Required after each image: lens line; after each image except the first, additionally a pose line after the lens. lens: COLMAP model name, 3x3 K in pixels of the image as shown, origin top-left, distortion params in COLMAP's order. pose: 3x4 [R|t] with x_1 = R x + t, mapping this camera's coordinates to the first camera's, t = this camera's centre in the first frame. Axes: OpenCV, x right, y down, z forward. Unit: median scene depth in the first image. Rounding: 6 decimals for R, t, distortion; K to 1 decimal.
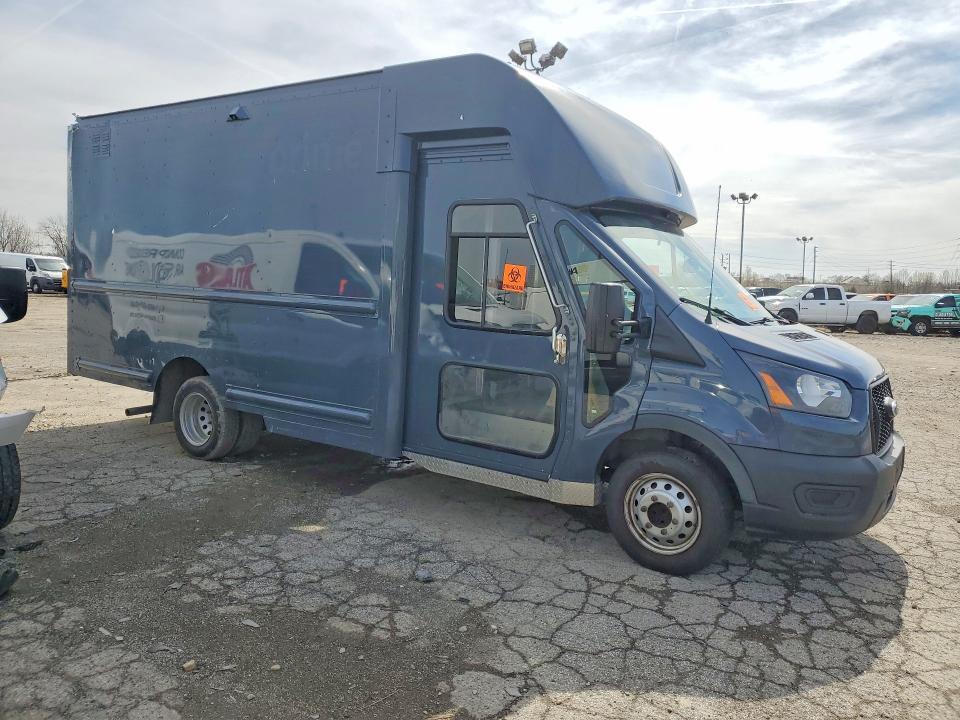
lens RADIAL K [[745.1, 0, 446.4], [0, 745.1, 359.9], [0, 0, 1]] dist [0.003398, 0.071060]
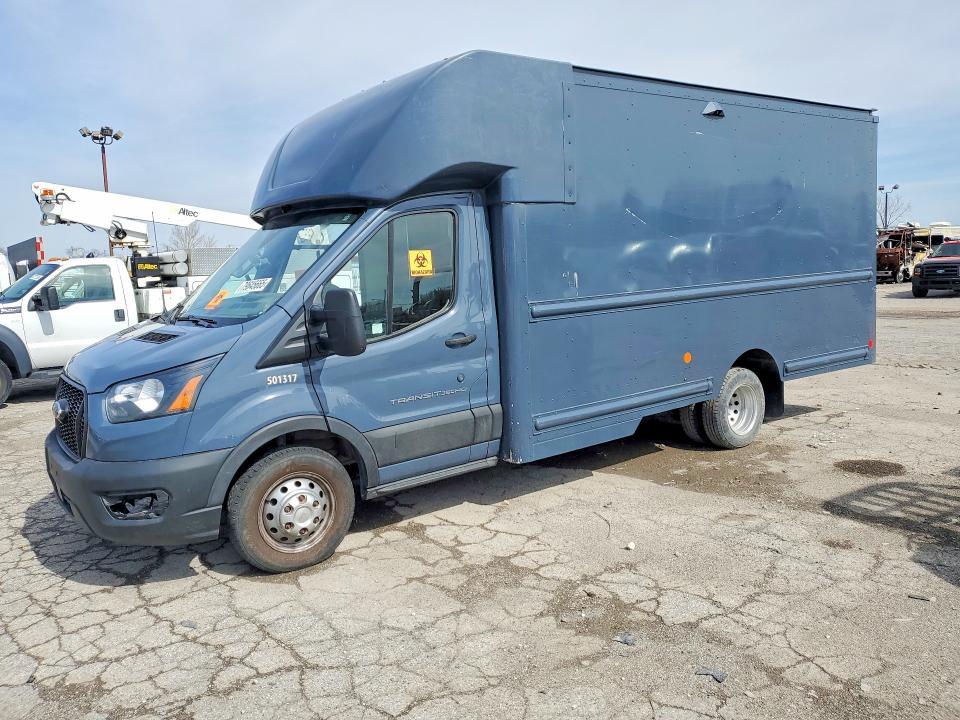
lens RADIAL K [[745.1, 0, 446.4], [0, 745.1, 359.9], [0, 0, 1]] dist [0.003398, 0.071060]
pose [[-0.336458, 0.078202, -0.938446, 1.531976], [-0.072763, 0.991408, 0.108703, -0.139319], [0.938883, 0.104859, -0.327877, 2.058022]]
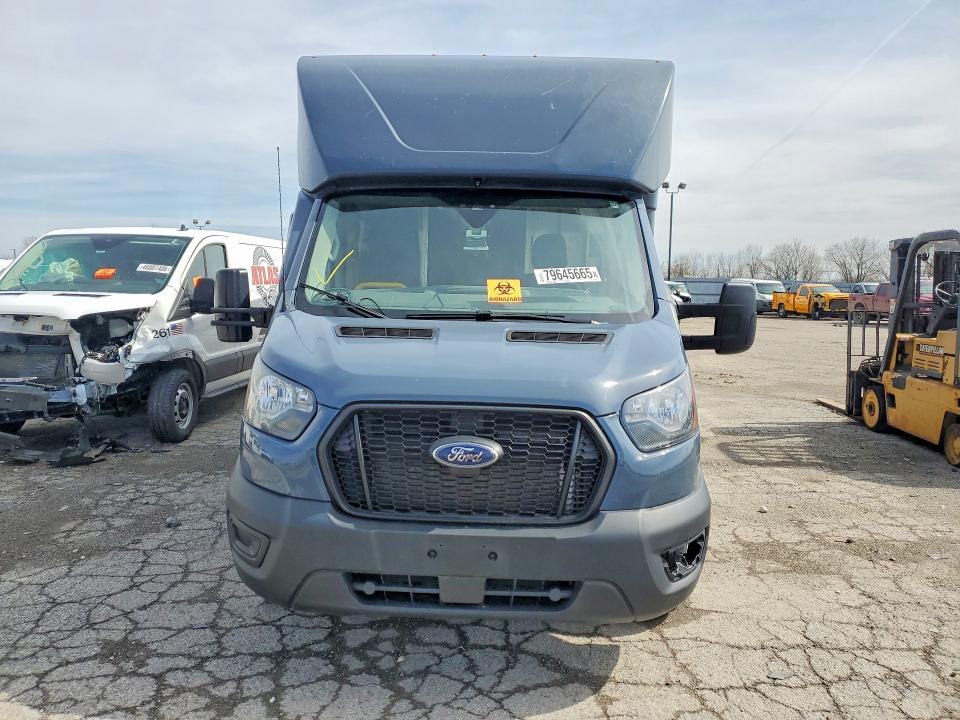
lens RADIAL K [[733.1, 0, 480.0], [0, 733.1, 360.0], [0, 0, 1]] dist [0.019845, -0.000958]
pose [[0.522506, 0.041265, -0.851636, 1.282045], [-0.070359, 0.997508, 0.005165, -0.006410], [0.849728, 0.057222, 0.524108, 0.836454]]
